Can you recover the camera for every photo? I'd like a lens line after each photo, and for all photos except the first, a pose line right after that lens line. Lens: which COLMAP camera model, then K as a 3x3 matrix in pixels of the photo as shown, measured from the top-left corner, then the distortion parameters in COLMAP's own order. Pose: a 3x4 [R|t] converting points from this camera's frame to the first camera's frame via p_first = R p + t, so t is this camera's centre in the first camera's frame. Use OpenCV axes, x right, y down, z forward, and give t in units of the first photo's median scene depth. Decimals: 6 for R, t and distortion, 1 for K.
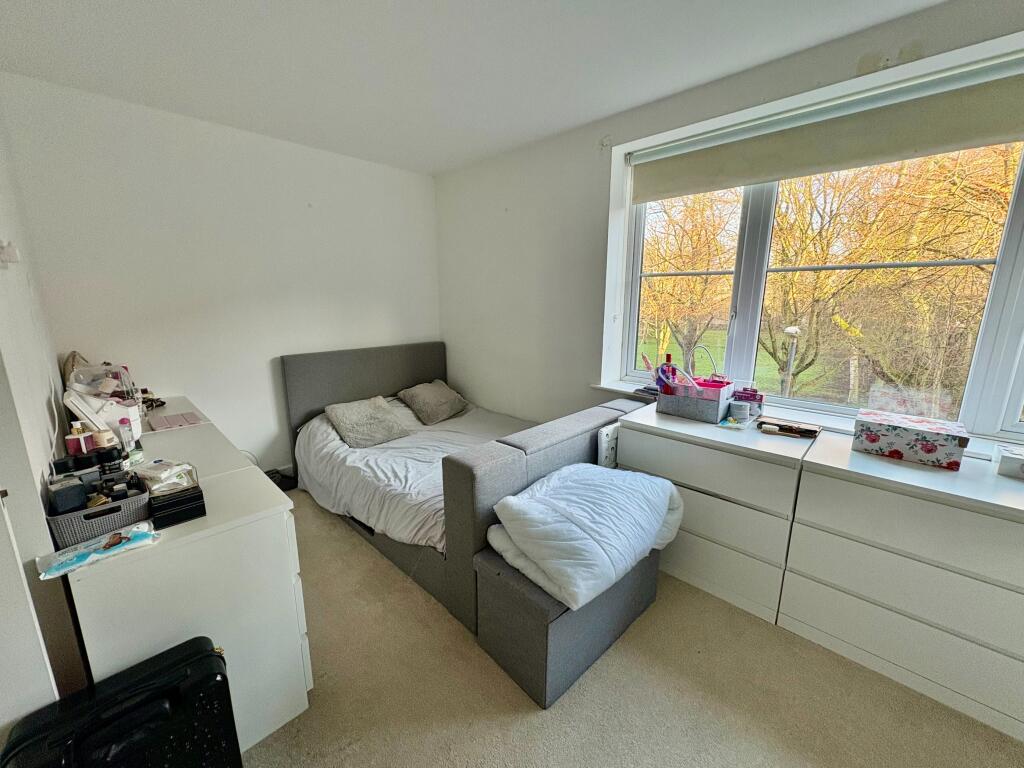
lens RADIAL K [[403.0, 0, 512.0], [0, 403.0, 384.0], [0, 0, 1]] dist [0.000535, -0.000019]
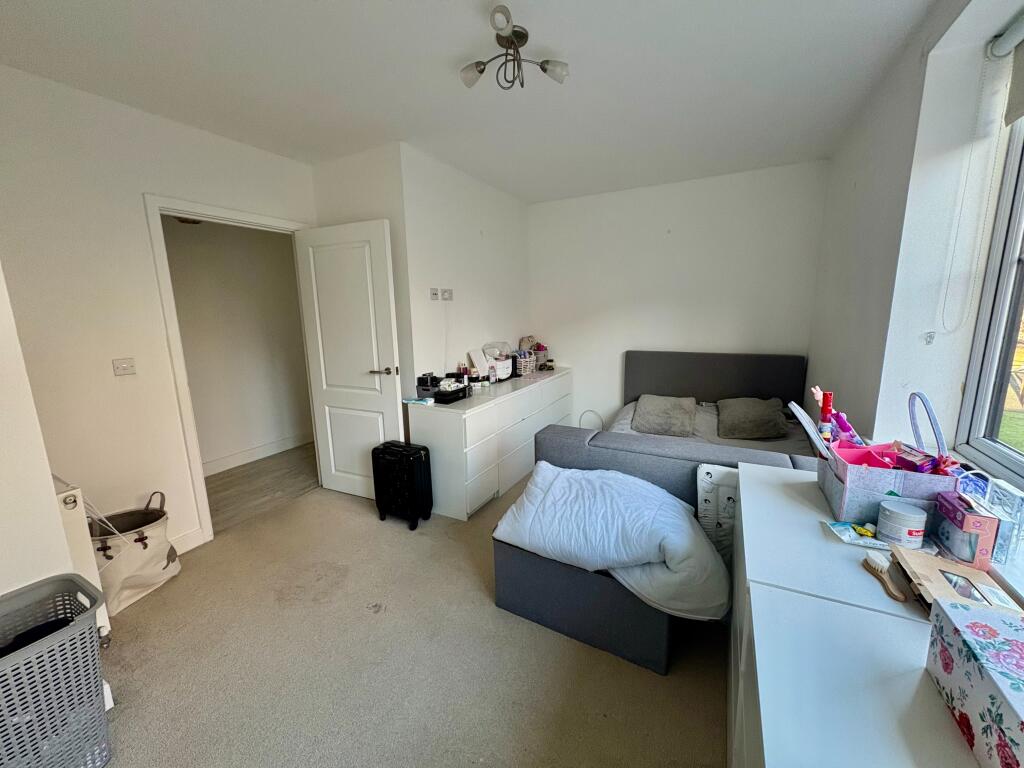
lens RADIAL K [[403.0, 0, 512.0], [0, 403.0, 384.0], [0, 0, 1]] dist [0.000535, -0.000019]
pose [[0.290032, 0.169579, -0.941873, 0.808446], [-0.182021, 0.975985, 0.119671, -0.071584], [0.939548, 0.136732, 0.313934, 0.325709]]
